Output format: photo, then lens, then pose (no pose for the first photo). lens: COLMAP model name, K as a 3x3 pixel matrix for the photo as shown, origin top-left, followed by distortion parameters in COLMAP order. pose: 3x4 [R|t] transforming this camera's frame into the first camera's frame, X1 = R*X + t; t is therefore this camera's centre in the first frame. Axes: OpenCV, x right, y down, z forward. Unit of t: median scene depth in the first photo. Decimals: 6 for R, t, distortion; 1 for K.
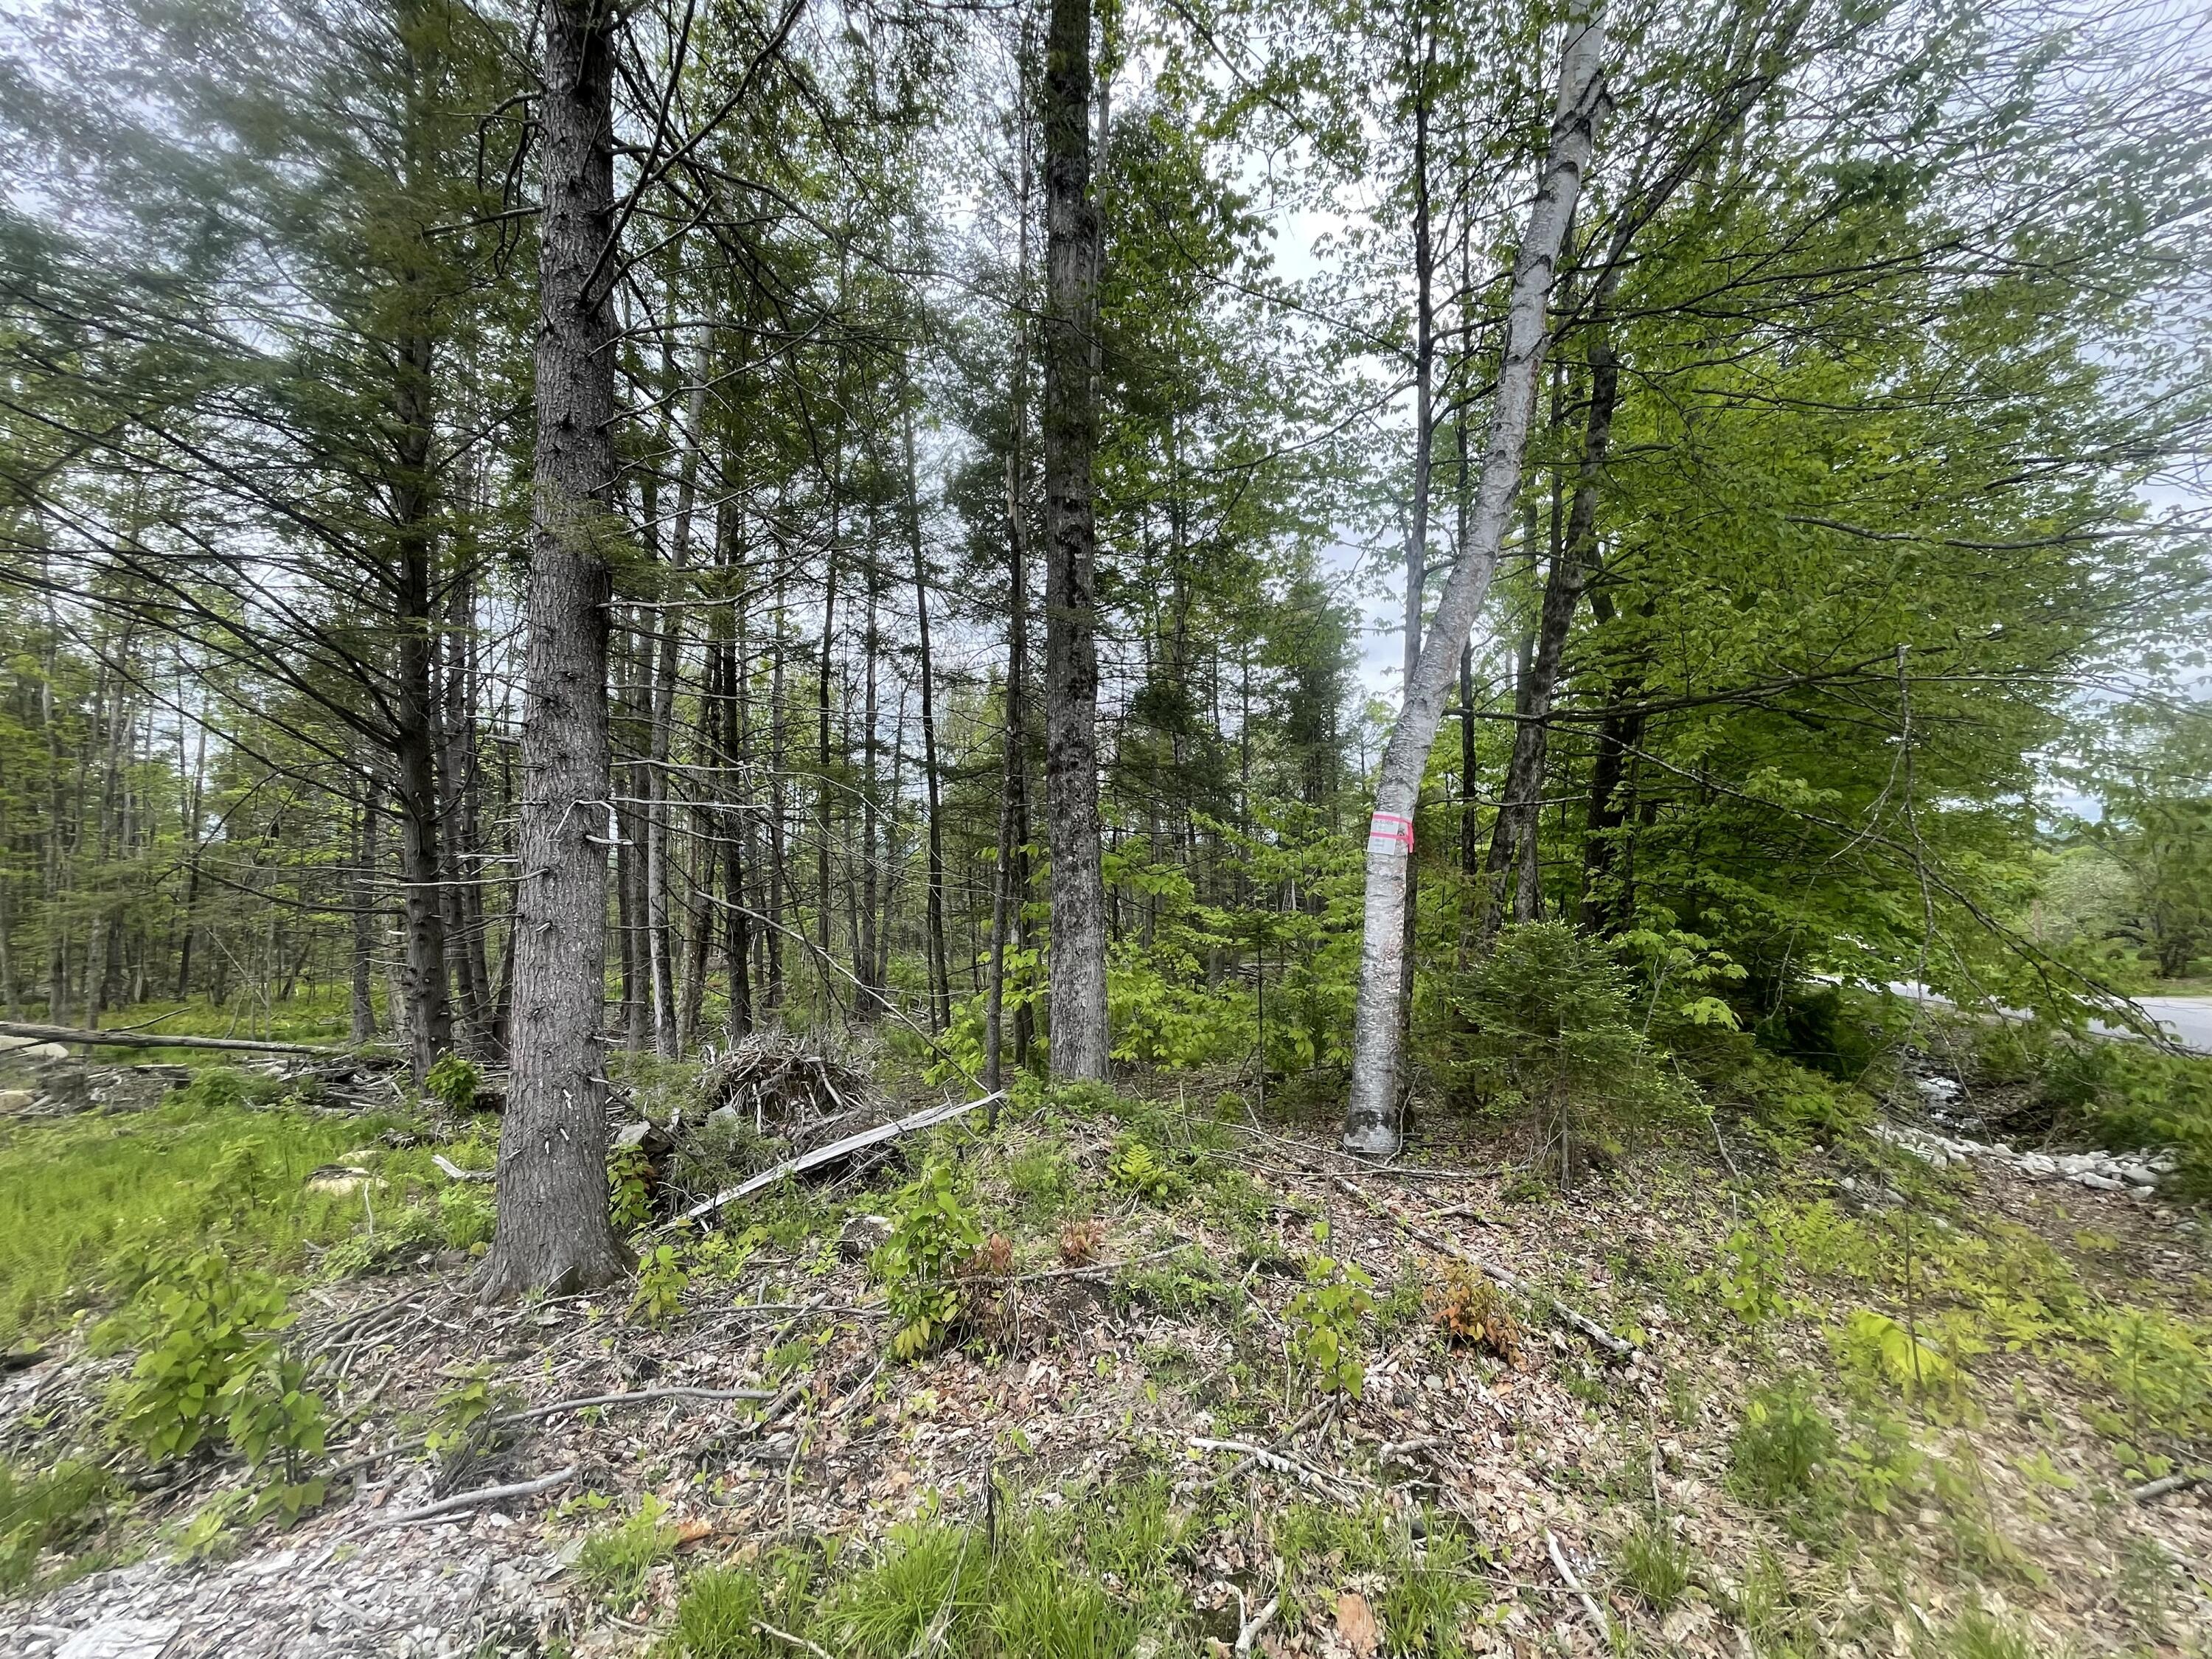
lens RADIAL K [[881.9, 0, 1106.0], [0, 881.9, 829.5], [0, 0, 1]] dist [-0.000719, -0.004573]
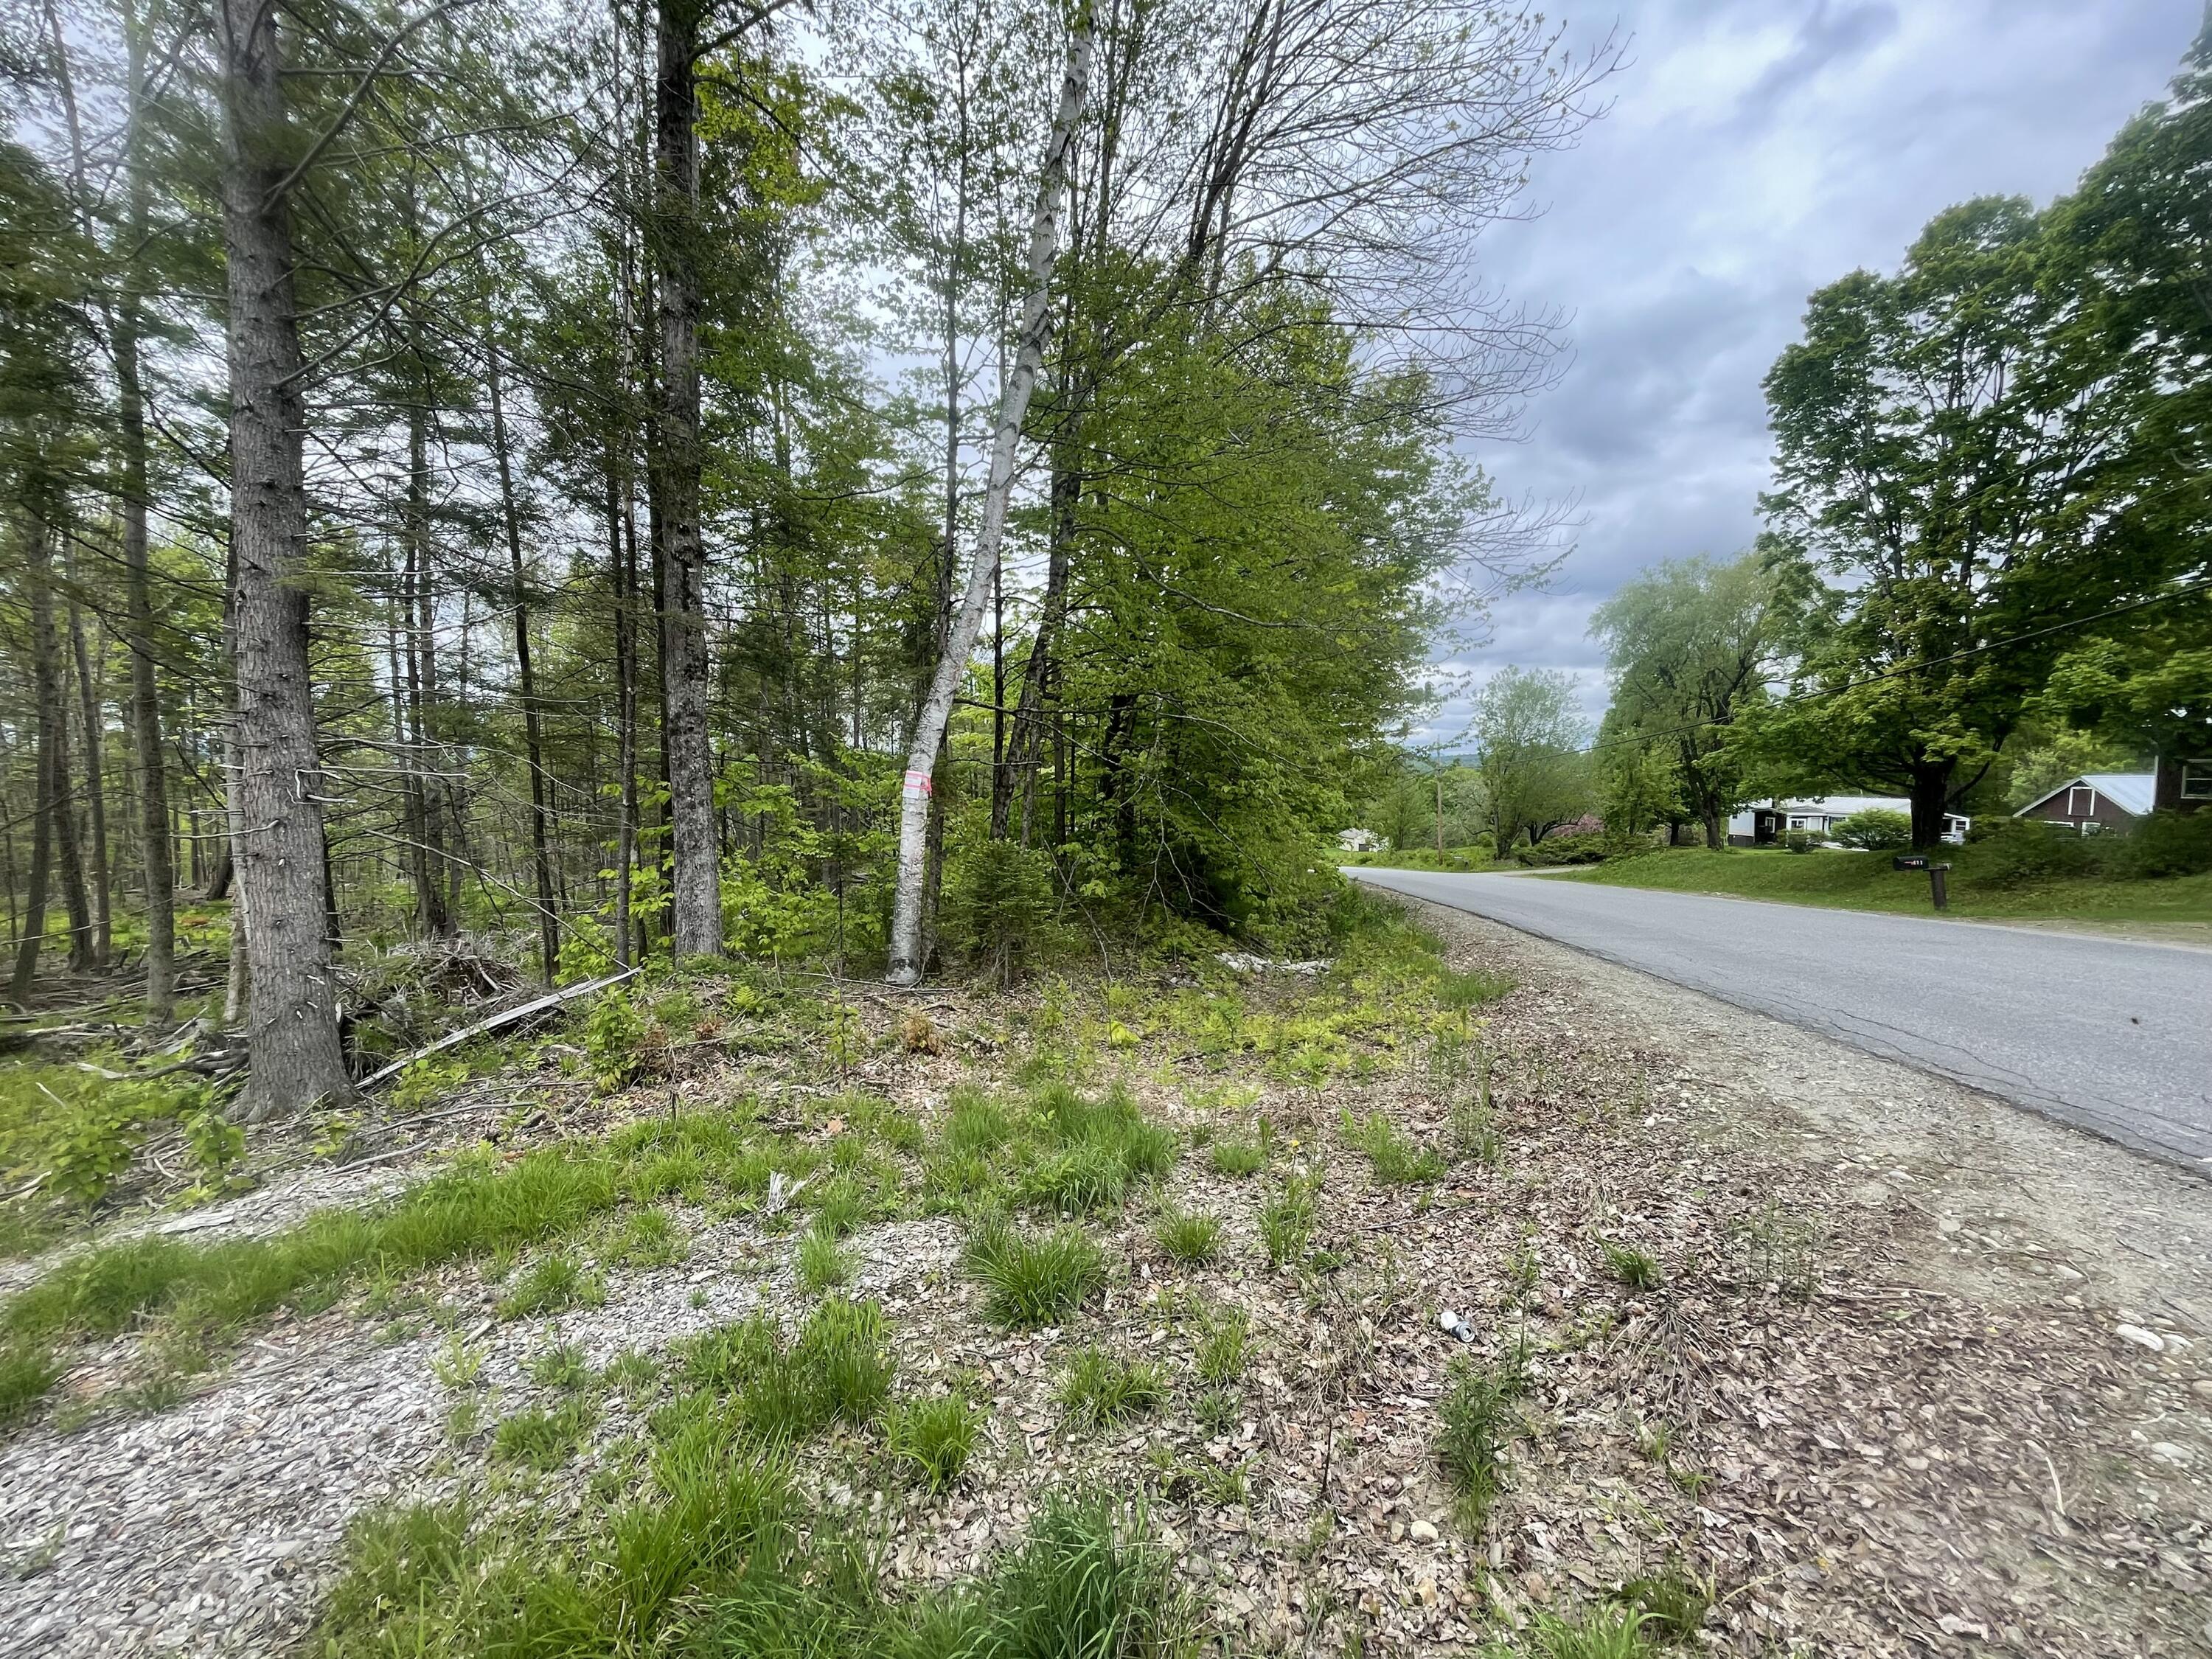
lens RADIAL K [[881.9, 0, 1106.0], [0, 881.9, 829.5], [0, 0, 1]] dist [-0.000719, -0.004573]
pose [[0.913543, -0.017563, 0.406362, -0.007362], [-0.024773, 0.994810, 0.098687, -0.079311], [-0.405987, -0.100222, 0.908367, -0.565724]]
